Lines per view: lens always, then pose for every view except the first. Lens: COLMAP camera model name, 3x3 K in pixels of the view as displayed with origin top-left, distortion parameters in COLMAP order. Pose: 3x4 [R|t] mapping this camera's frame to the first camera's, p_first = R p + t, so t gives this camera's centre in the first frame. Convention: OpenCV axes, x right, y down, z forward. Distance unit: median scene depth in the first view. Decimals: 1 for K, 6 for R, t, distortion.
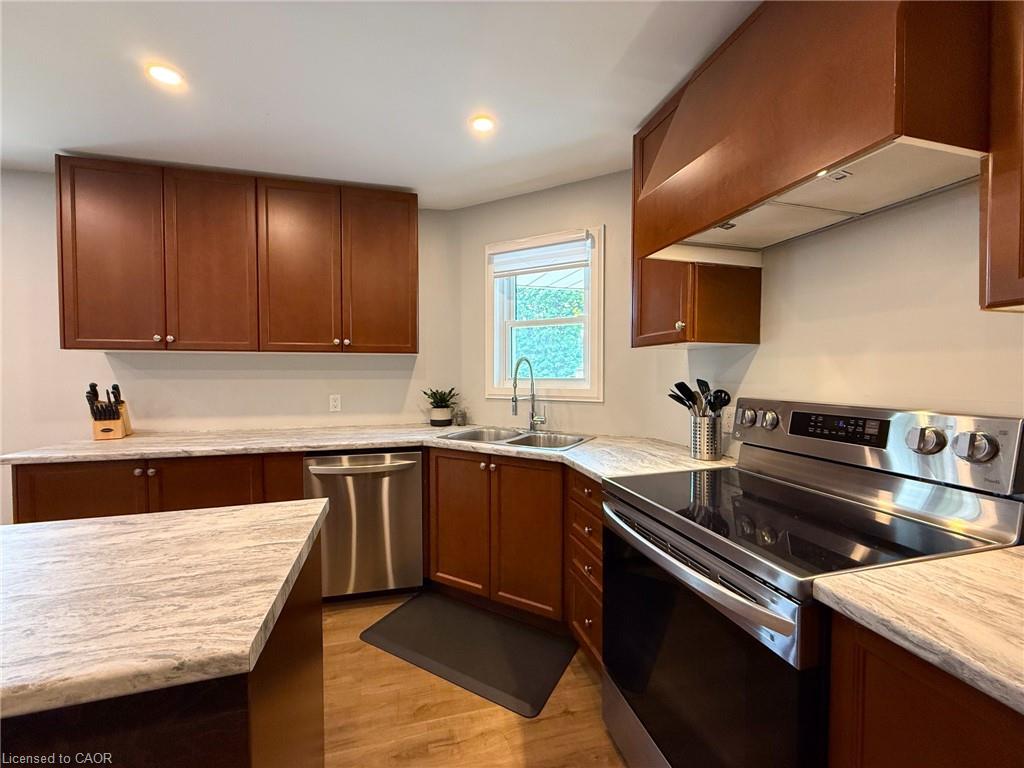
lens RADIAL K [[408.5, 0, 508.4], [0, 408.5, 383.8], [0, 0, 1]] dist [-0.001775, 0.000572]
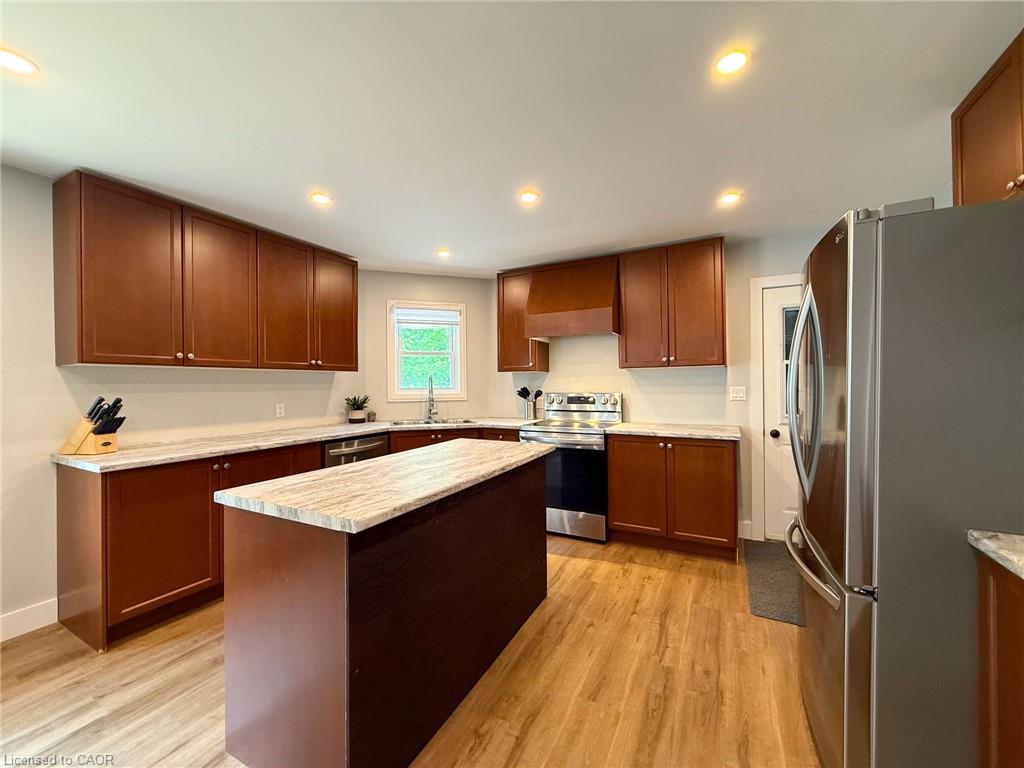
lens RADIAL K [[408.5, 0, 510.4], [0, 408.5, 382.2], [0, 0, 1]] dist [-0.001775, 0.000572]
pose [[0.680712, -0.003086, 0.732544, -1.035016], [0.030502, 0.999243, -0.024135, 0.015914], [-0.731916, 0.038773, 0.680291, -0.415648]]
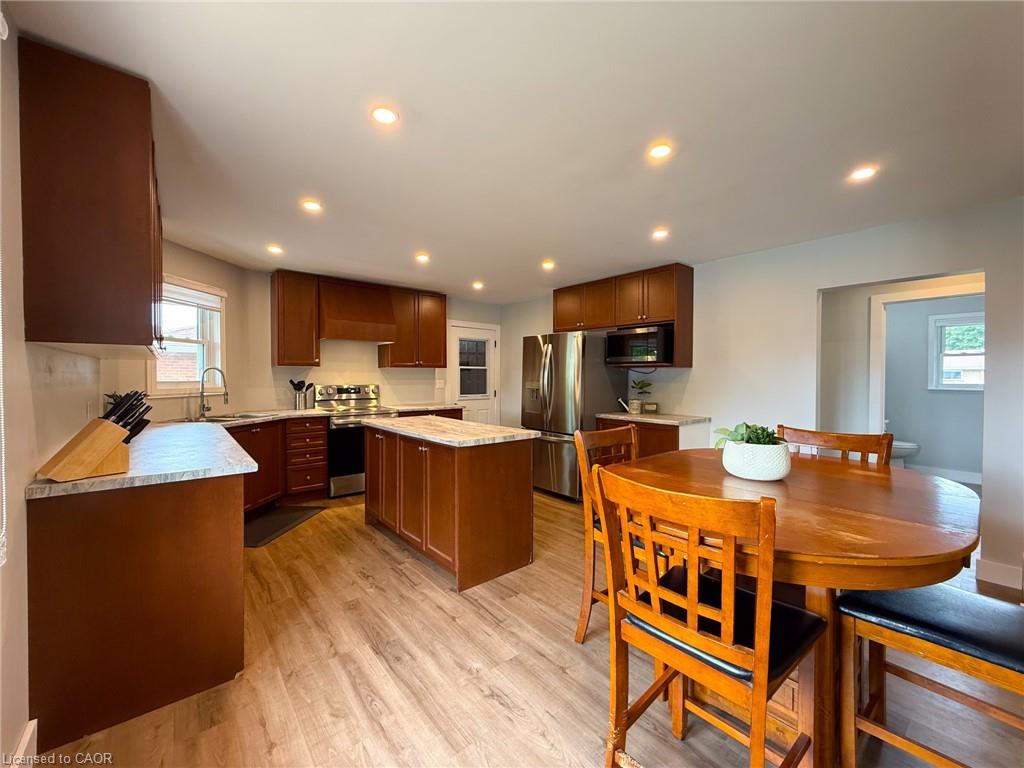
lens RADIAL K [[408.5, 0, 512.0], [0, 408.5, 380.7], [0, 0, 1]] dist [-0.001775, 0.000572]
pose [[-0.421246, -0.010099, 0.906890, -1.909203], [0.023353, 0.999486, 0.021978, -0.022069], [-0.906646, 0.030436, -0.420793, 0.672492]]
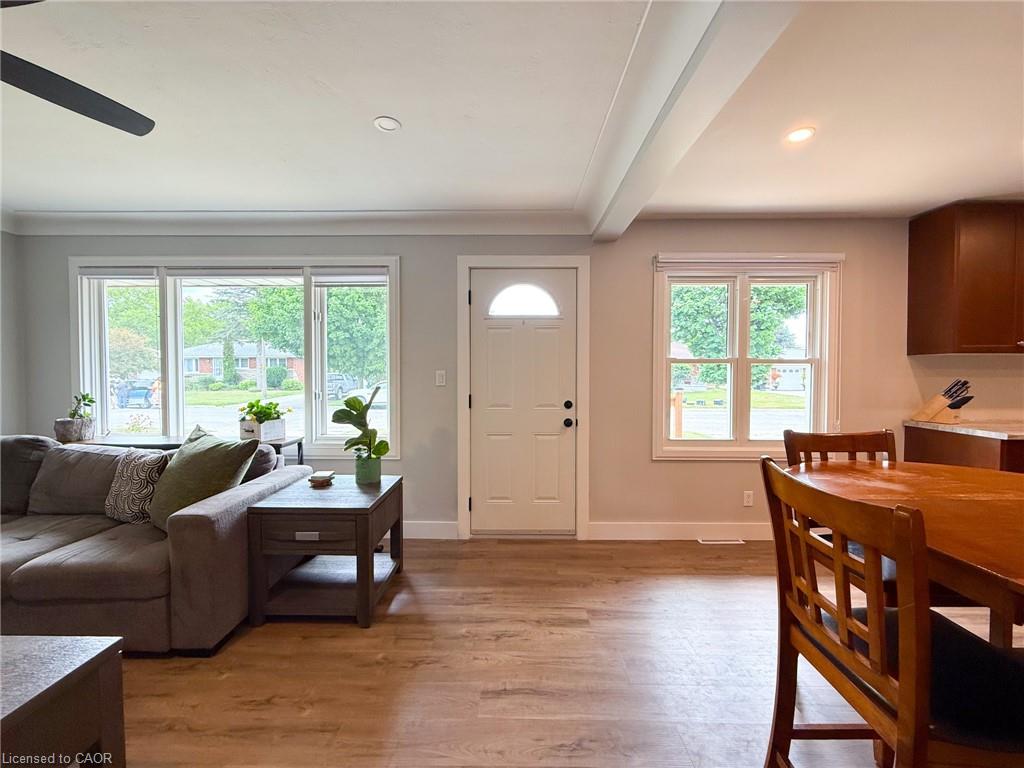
lens RADIAL K [[408.5, 0, 510.3], [0, 408.5, 382.2], [0, 0, 1]] dist [-0.001775, 0.000572]
pose [[0.962915, 0.006118, -0.269735, -1.963602], [-0.006770, 0.999976, -0.001484, 0.016804], [0.269719, 0.003255, 0.962934, -0.592497]]
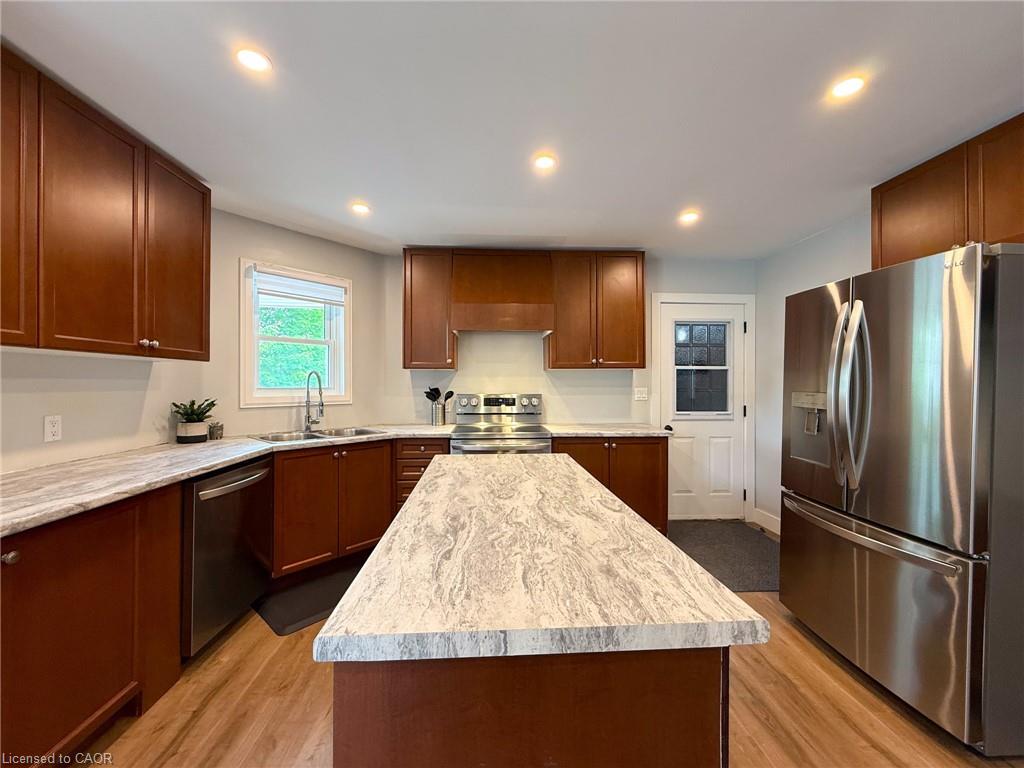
lens RADIAL K [[408.5, 0, 509.5], [0, 408.5, 383.6], [0, 0, 1]] dist [-0.001775, 0.000572]
pose [[0.205649, 0.000399, 0.978626, -1.113938], [0.027911, 0.999591, -0.006273, -0.000748], [-0.978228, 0.028604, 0.205554, 0.176941]]
